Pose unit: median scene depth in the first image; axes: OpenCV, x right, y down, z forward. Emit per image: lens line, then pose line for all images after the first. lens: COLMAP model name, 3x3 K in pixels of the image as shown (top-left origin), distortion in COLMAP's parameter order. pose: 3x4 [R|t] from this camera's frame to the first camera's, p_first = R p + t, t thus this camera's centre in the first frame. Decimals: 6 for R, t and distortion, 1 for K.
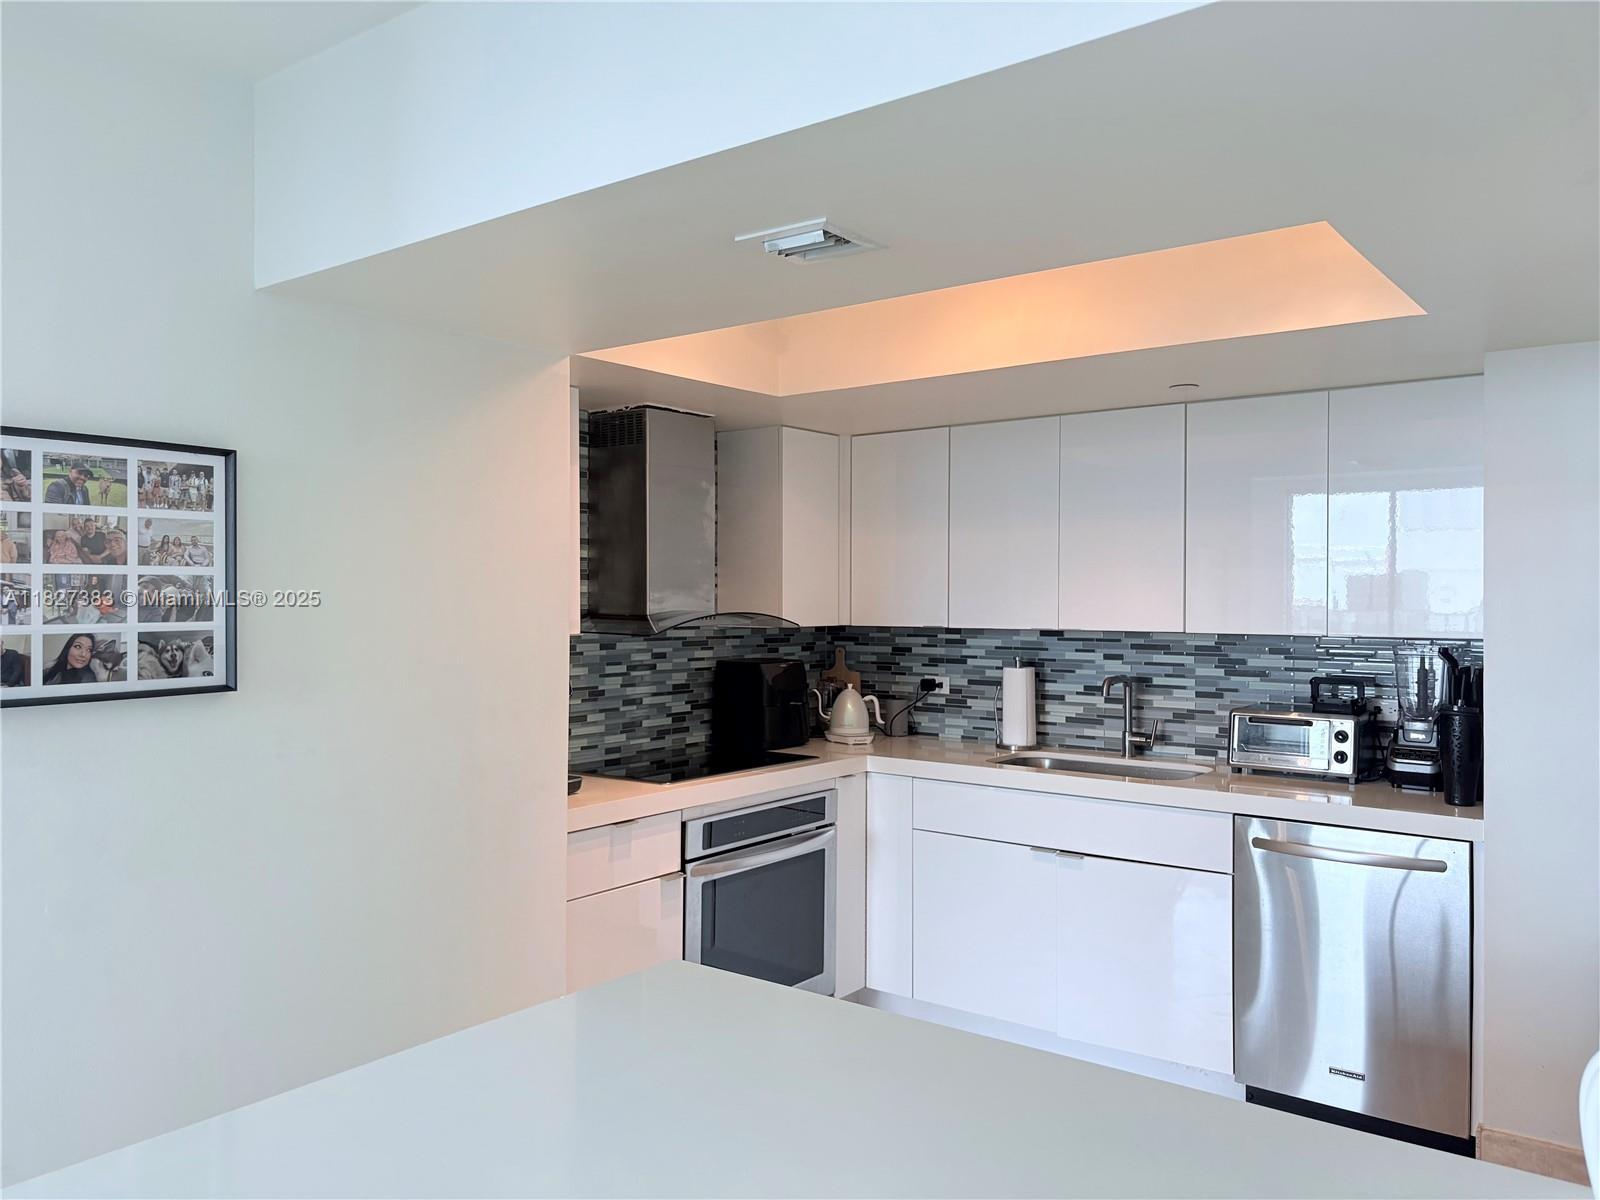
lens RADIAL K [[1199.7, 0, 798.4], [0, 1199.7, 598.1], [0, 0, 1]] dist [0.055182, -0.059359]
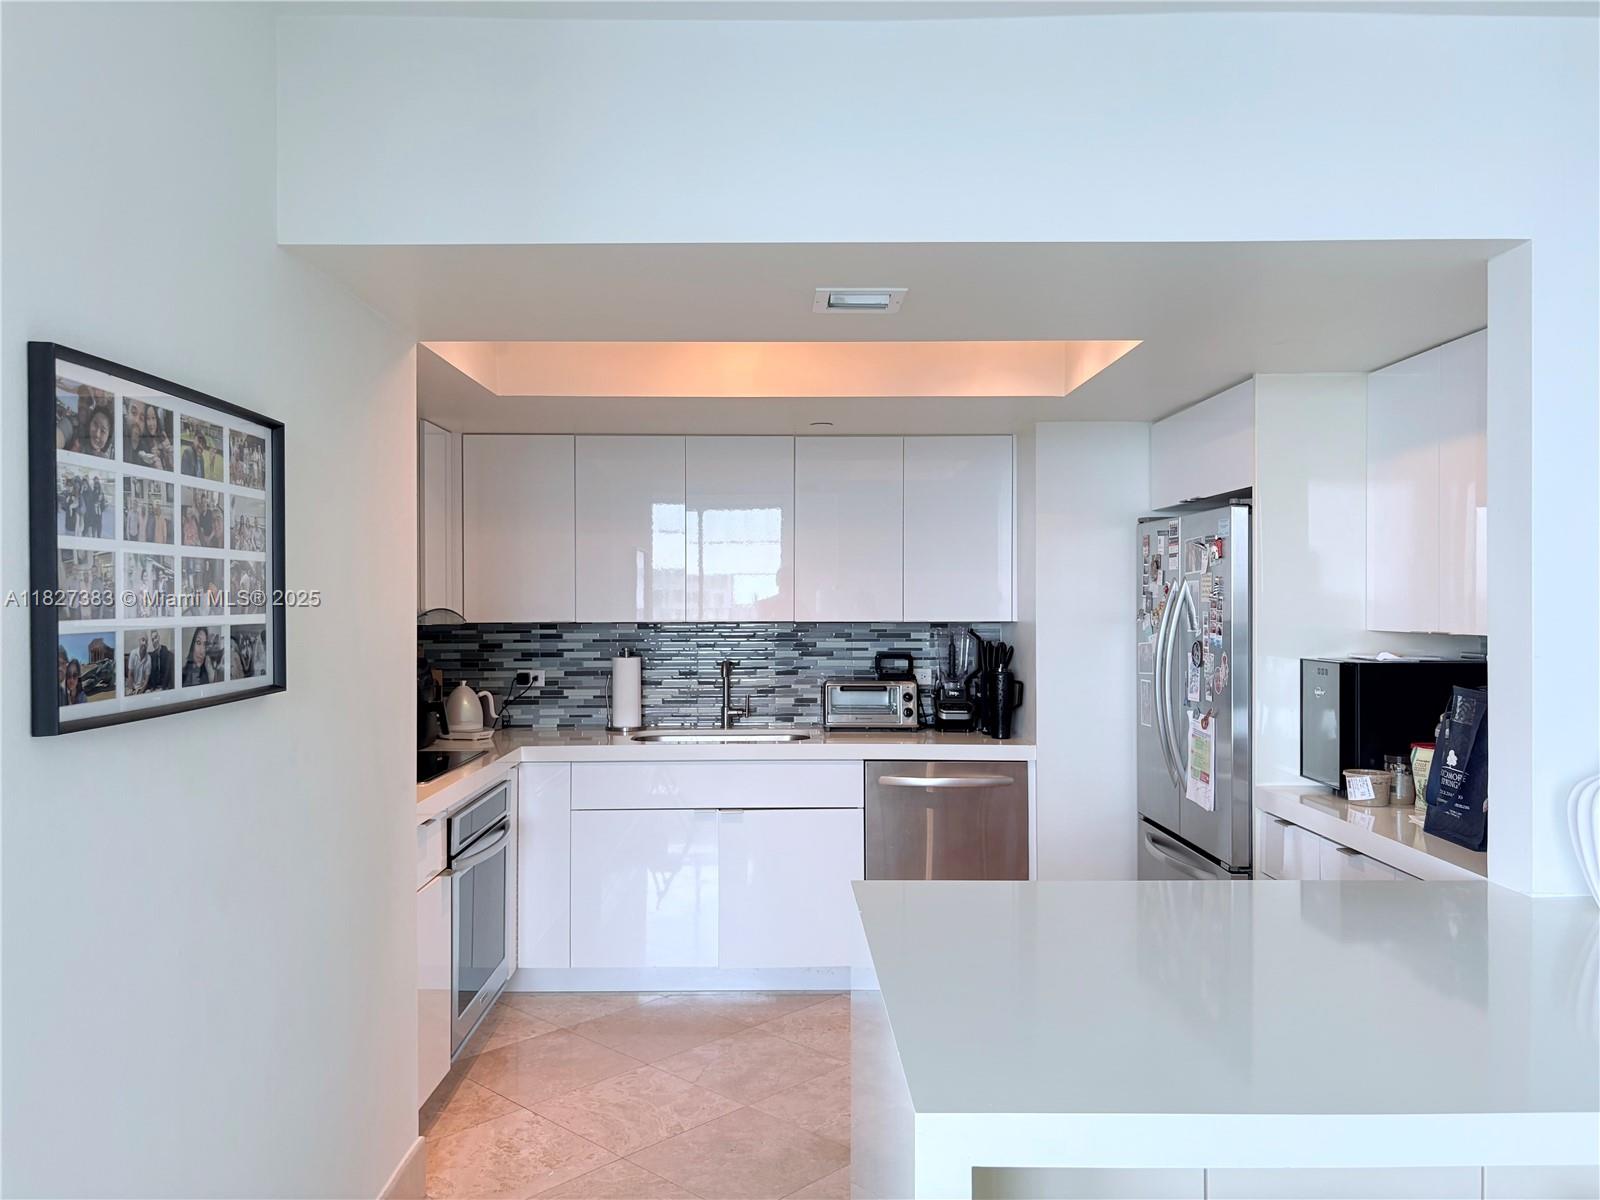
lens RADIAL K [[1199.7, 0, 794.0], [0, 1199.7, 598.4], [0, 0, 1]] dist [0.055182, -0.059359]
pose [[0.789335, -0.004434, 0.613947, -0.379555], [0.007077, 0.999973, -0.001877, 0.006623], [-0.613922, 0.005826, 0.789345, 0.030354]]
